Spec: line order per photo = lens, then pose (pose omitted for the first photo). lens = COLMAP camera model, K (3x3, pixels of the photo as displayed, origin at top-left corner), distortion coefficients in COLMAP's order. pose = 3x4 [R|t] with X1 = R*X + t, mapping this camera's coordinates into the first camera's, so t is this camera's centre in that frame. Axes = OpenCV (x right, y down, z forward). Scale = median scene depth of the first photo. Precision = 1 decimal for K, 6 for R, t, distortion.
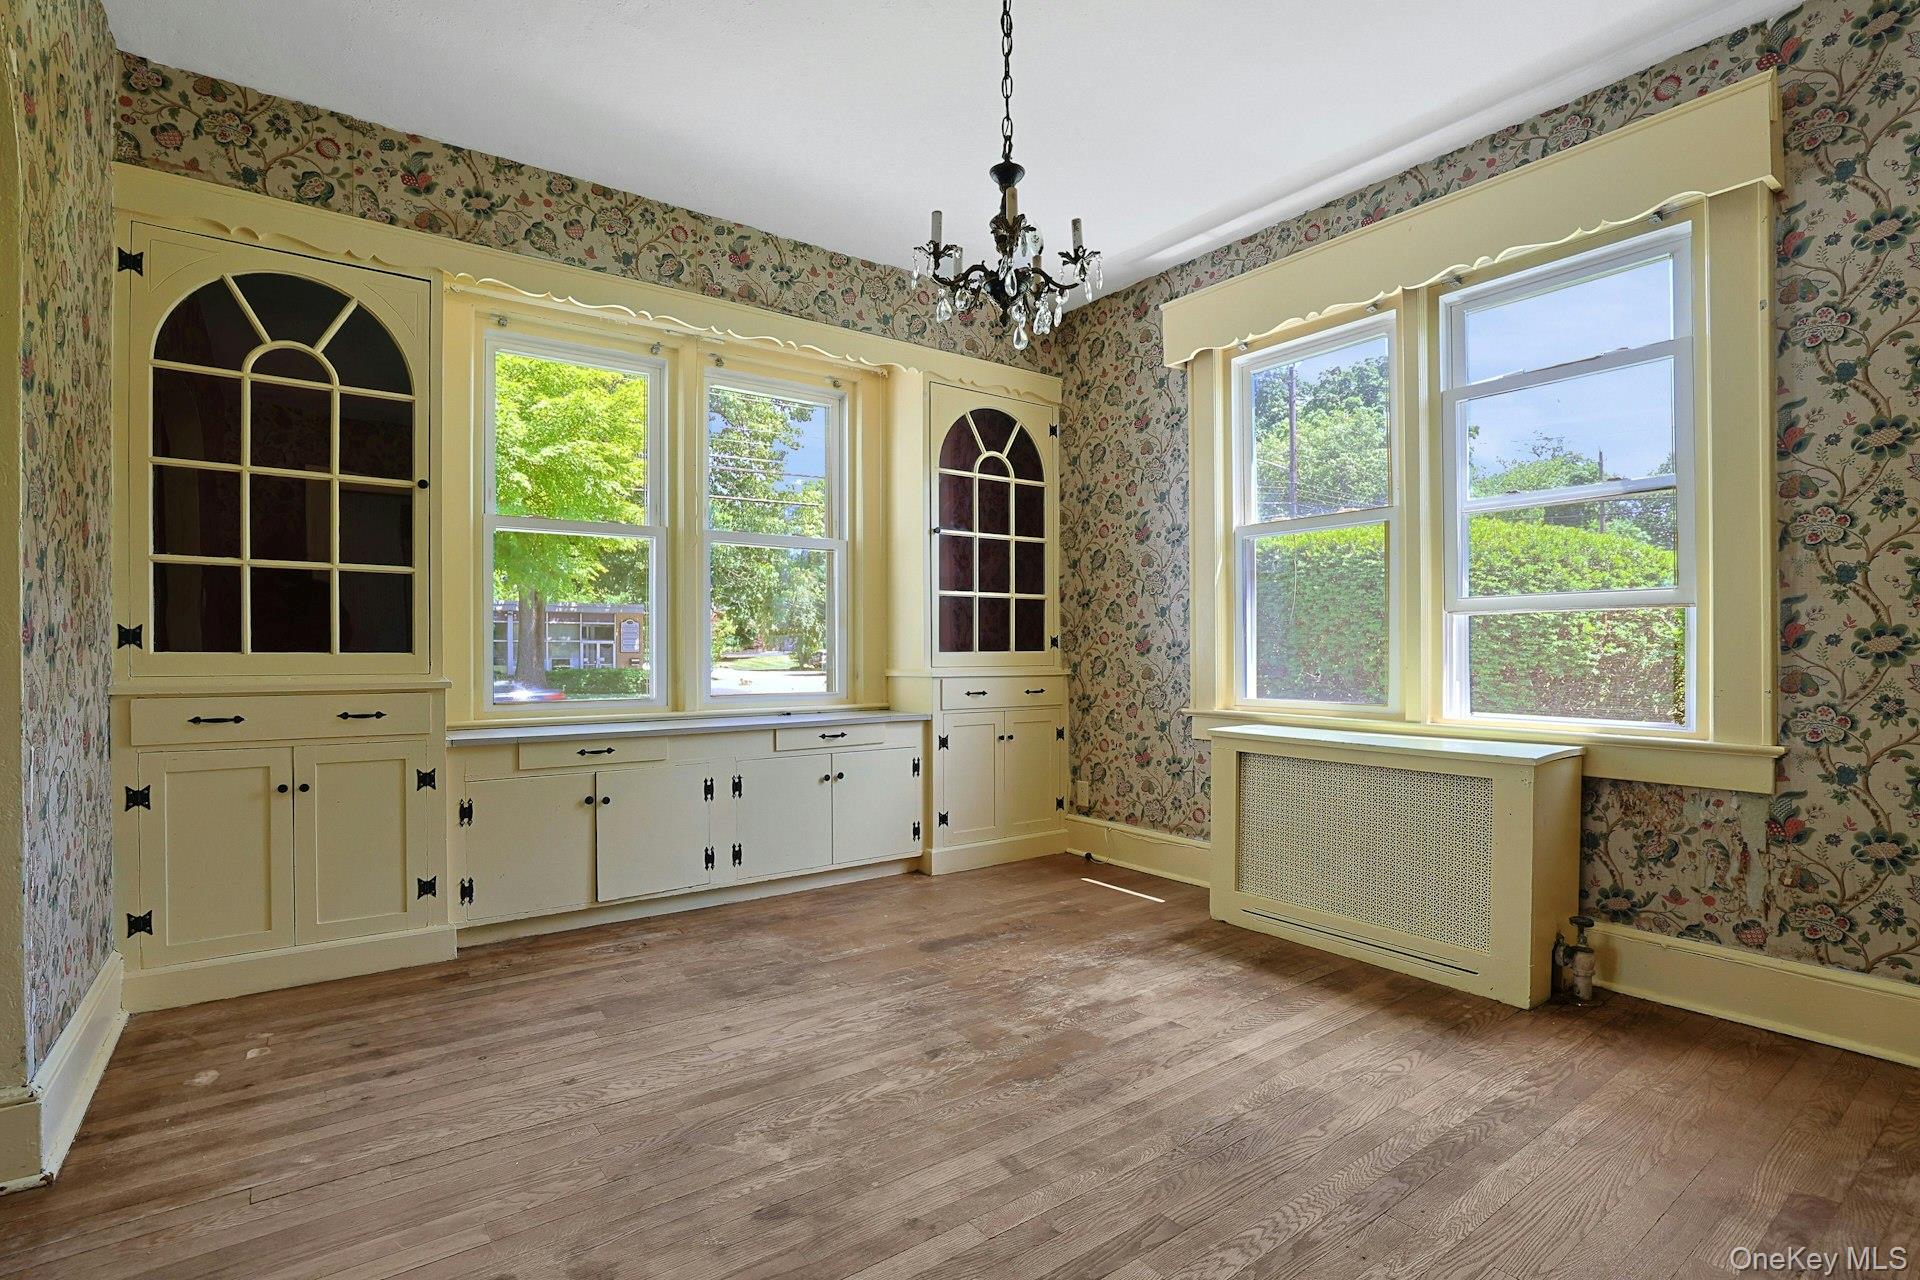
lens RADIAL K [[910.0, 0, 916.4], [0, 910.0, 654.9], [0, 0, 1]] dist [-0.035798, 0.004965]
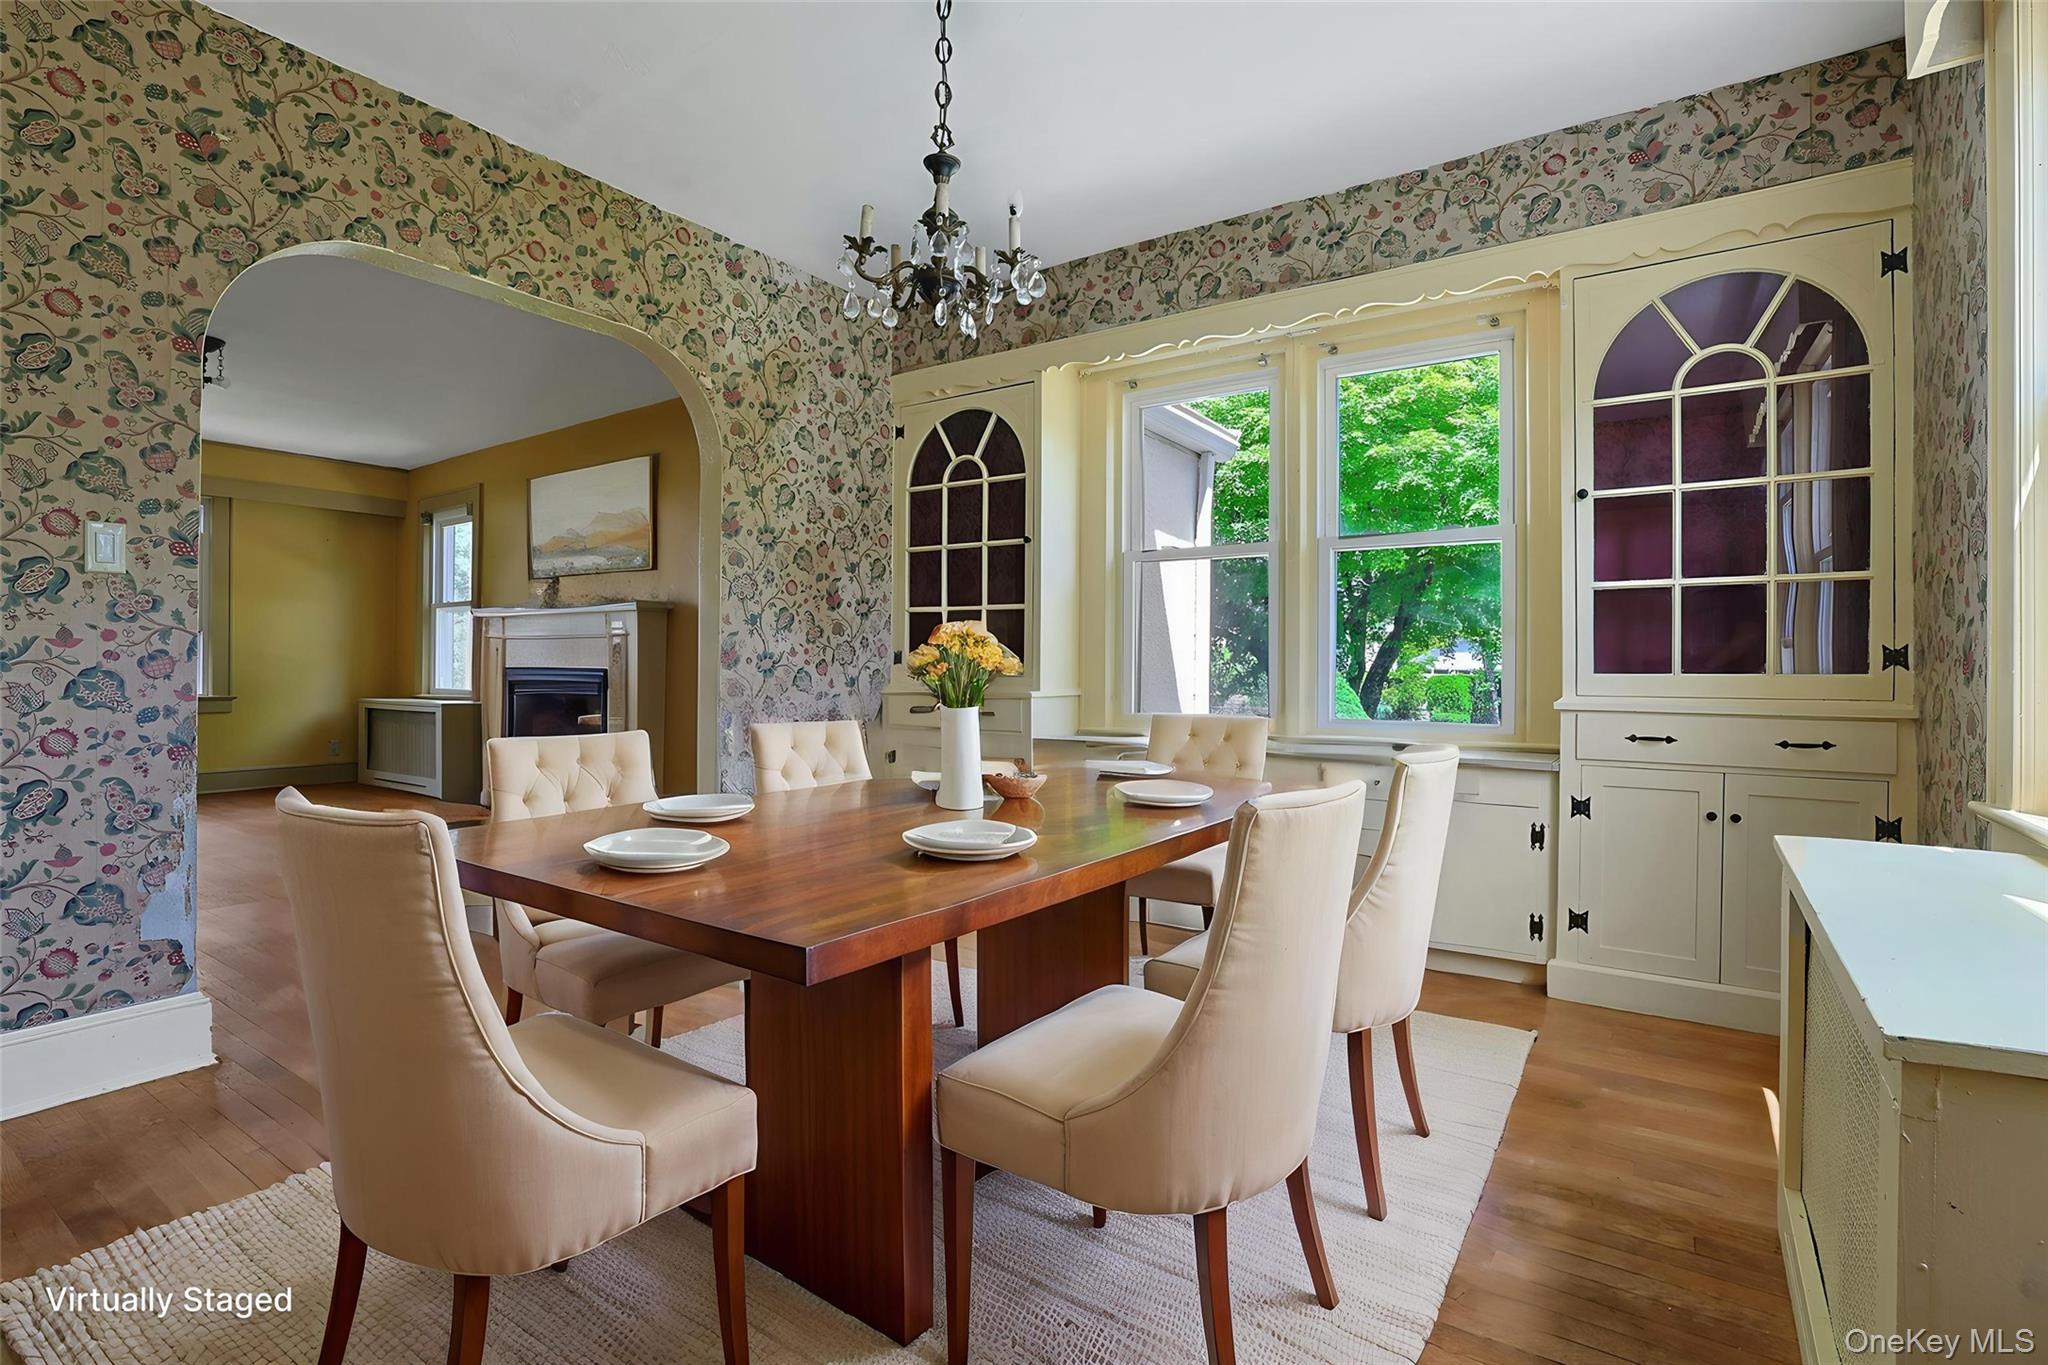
lens RADIAL K [[949.0, 0, 1027.1], [0, 949.0, 665.6], [0, 0, 1]] dist [-0.035553, 0.006680]
pose [[0.358221, -0.000017, -0.933637, 0.594793], [-0.010513, 0.999937, -0.004052, -0.001769], [0.933578, 0.011267, 0.358198, 0.414300]]
